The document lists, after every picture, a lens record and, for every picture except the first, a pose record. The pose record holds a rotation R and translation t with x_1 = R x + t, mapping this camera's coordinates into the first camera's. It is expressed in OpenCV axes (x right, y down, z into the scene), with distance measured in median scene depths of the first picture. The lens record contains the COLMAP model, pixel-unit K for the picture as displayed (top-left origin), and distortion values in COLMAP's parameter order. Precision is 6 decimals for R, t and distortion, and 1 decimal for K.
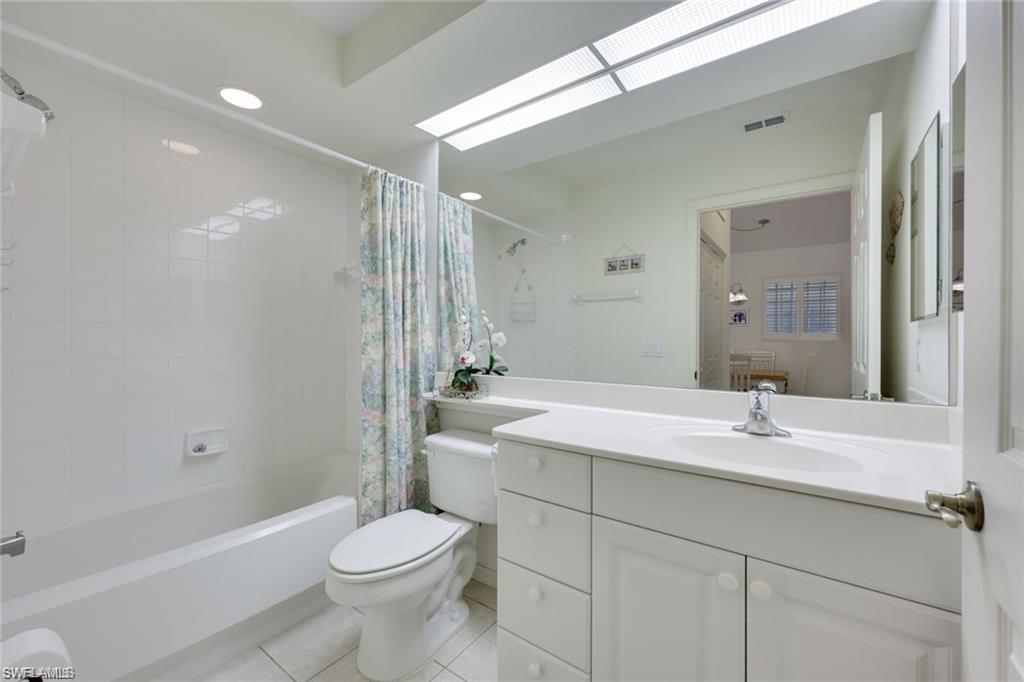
lens RADIAL K [[403.9, 0, 514.0], [0, 403.9, 329.9], [0, 0, 1]] dist [-0.000292, 0.000019]
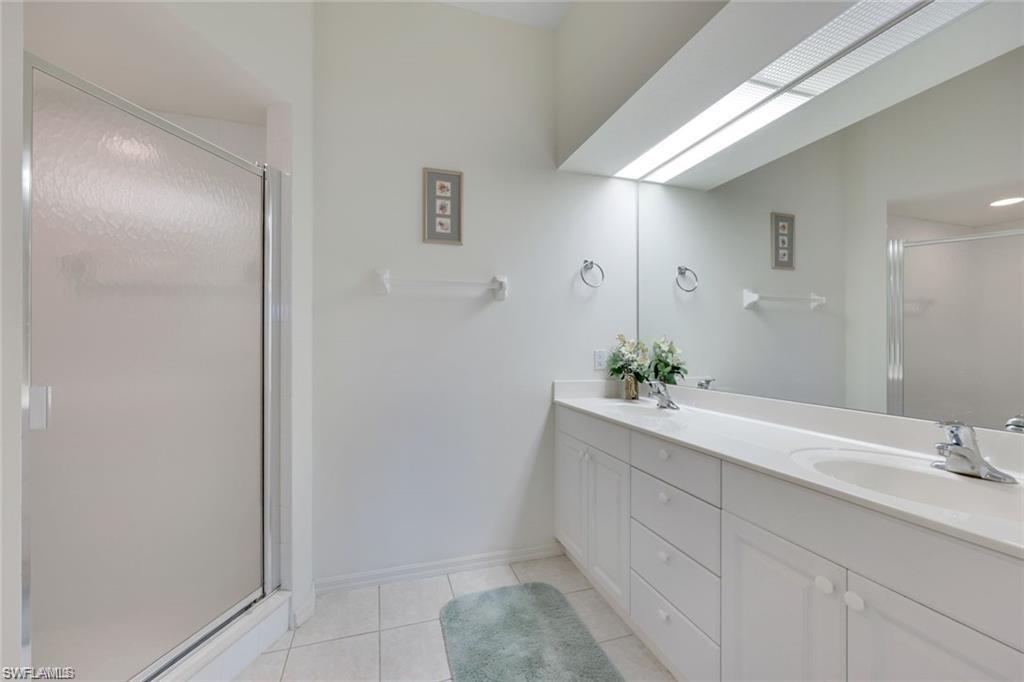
lens RADIAL K [[417.0, 0, 513.7], [0, 417.0, 342.6], [0, 0, 1]] dist [0.002856, 0.000214]
pose [[0.804653, 0.006876, -0.593706, 0.374443], [-0.003378, 0.999970, 0.007003, -0.022766], [0.593736, -0.003629, 0.804651, -0.278275]]
